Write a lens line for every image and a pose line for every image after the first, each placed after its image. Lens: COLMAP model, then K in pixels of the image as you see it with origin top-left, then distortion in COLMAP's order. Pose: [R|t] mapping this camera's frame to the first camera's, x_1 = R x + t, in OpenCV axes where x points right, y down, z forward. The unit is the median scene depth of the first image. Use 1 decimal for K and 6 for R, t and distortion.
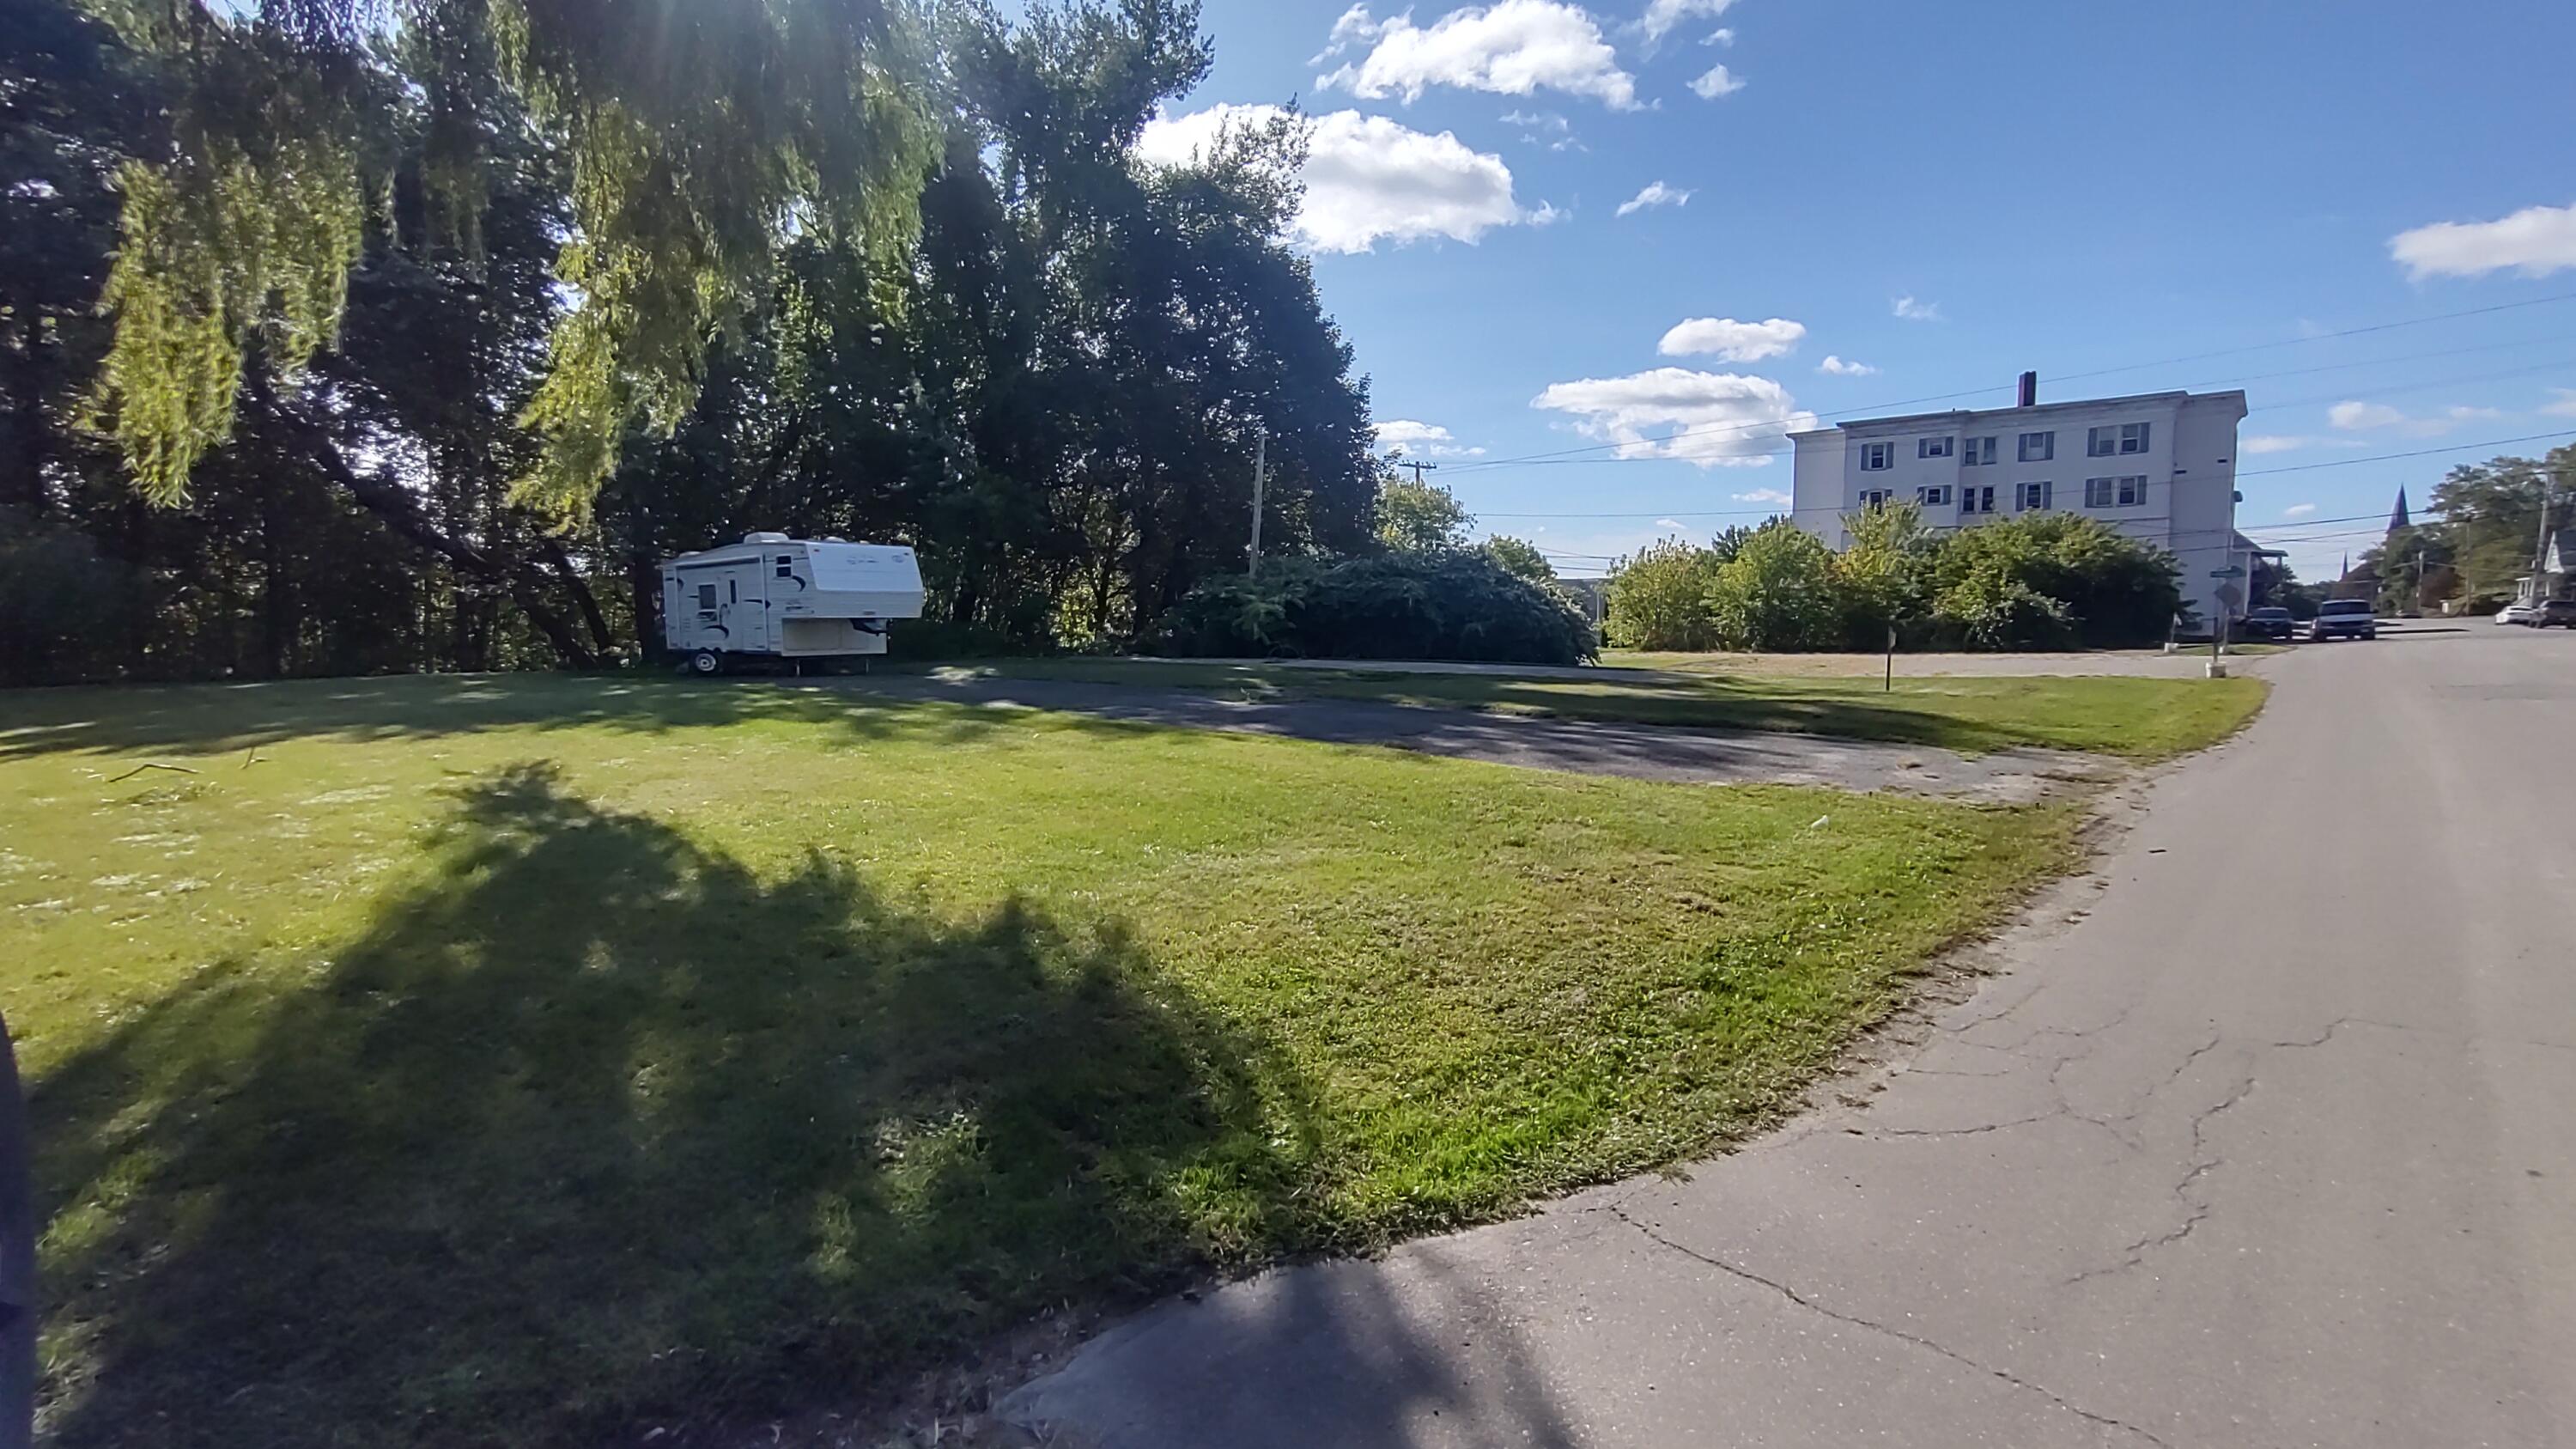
lens RADIAL K [[1150.7, 0, 1288.0], [0, 1150.7, 724.5], [0, 0, 1]] dist [-0.000653, 0.000893]
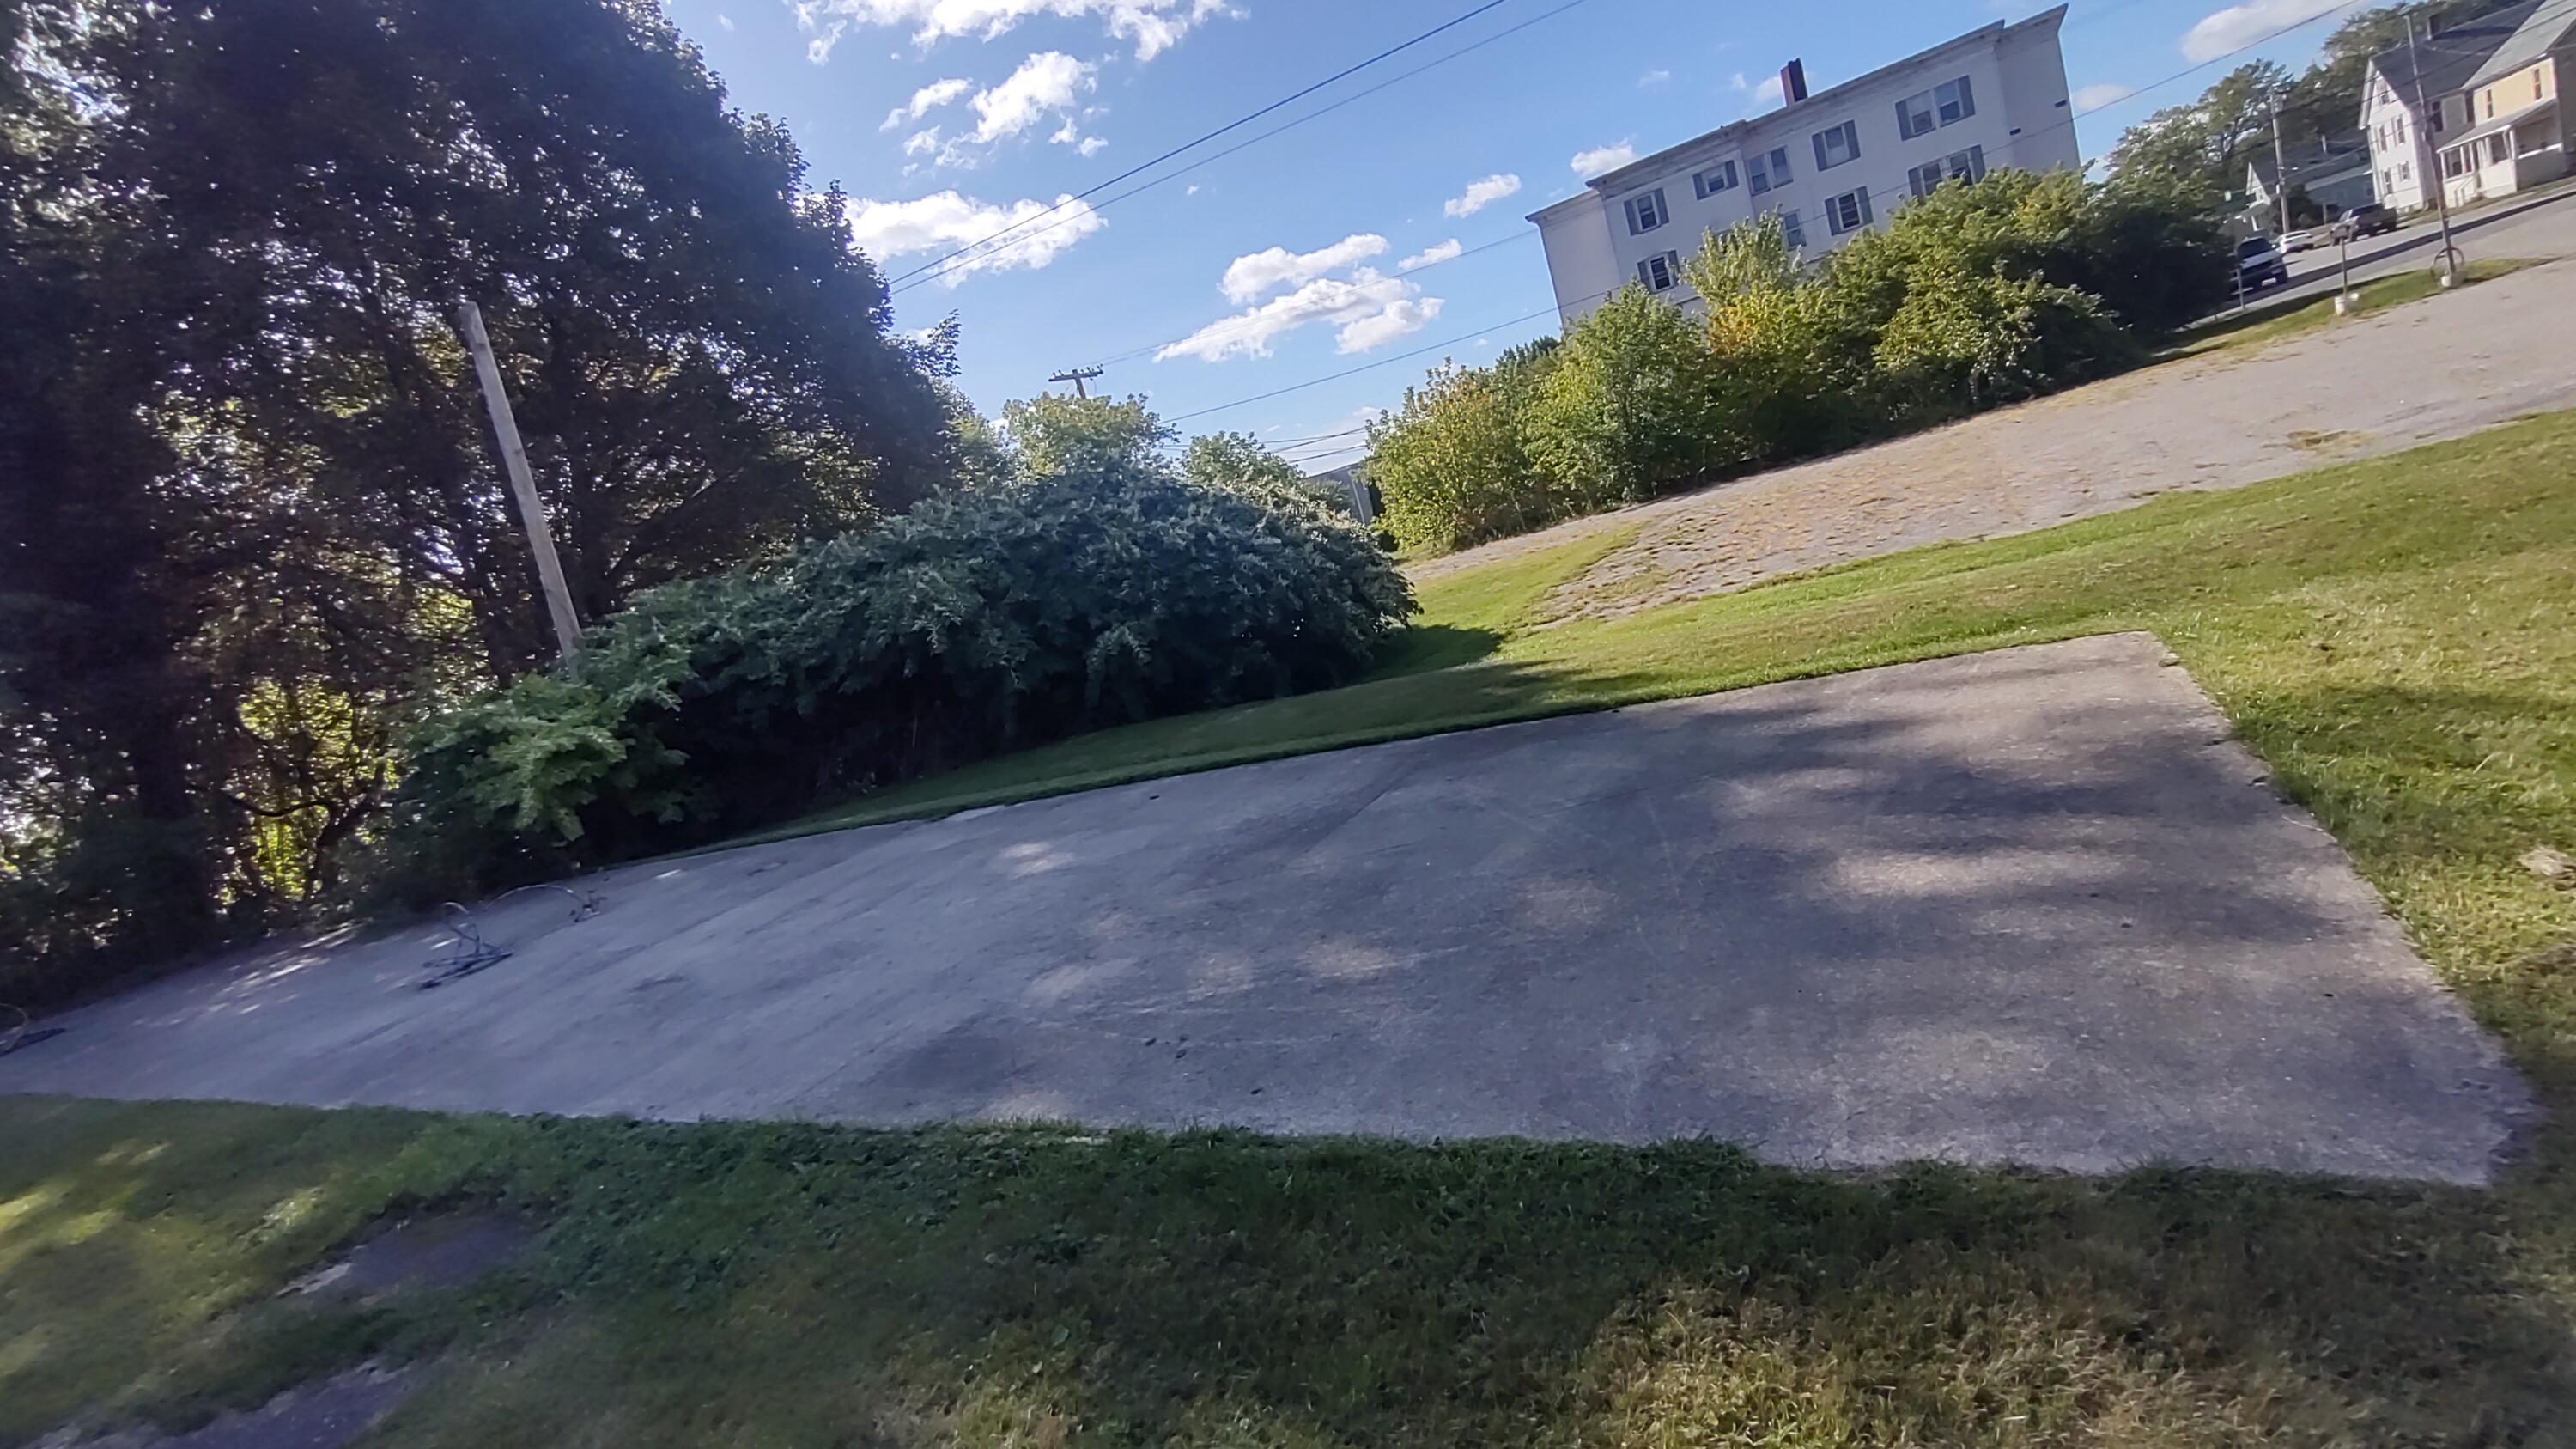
lens RADIAL K [[1150.7, 0, 1288.0], [0, 1150.7, 724.5], [0, 0, 1]] dist [-0.000653, 0.000893]
pose [[0.943286, -0.295038, 0.152199, 0.075216], [0.286877, 0.955139, 0.073555, -0.034389], [-0.167073, -0.025721, 0.985609, 0.302032]]
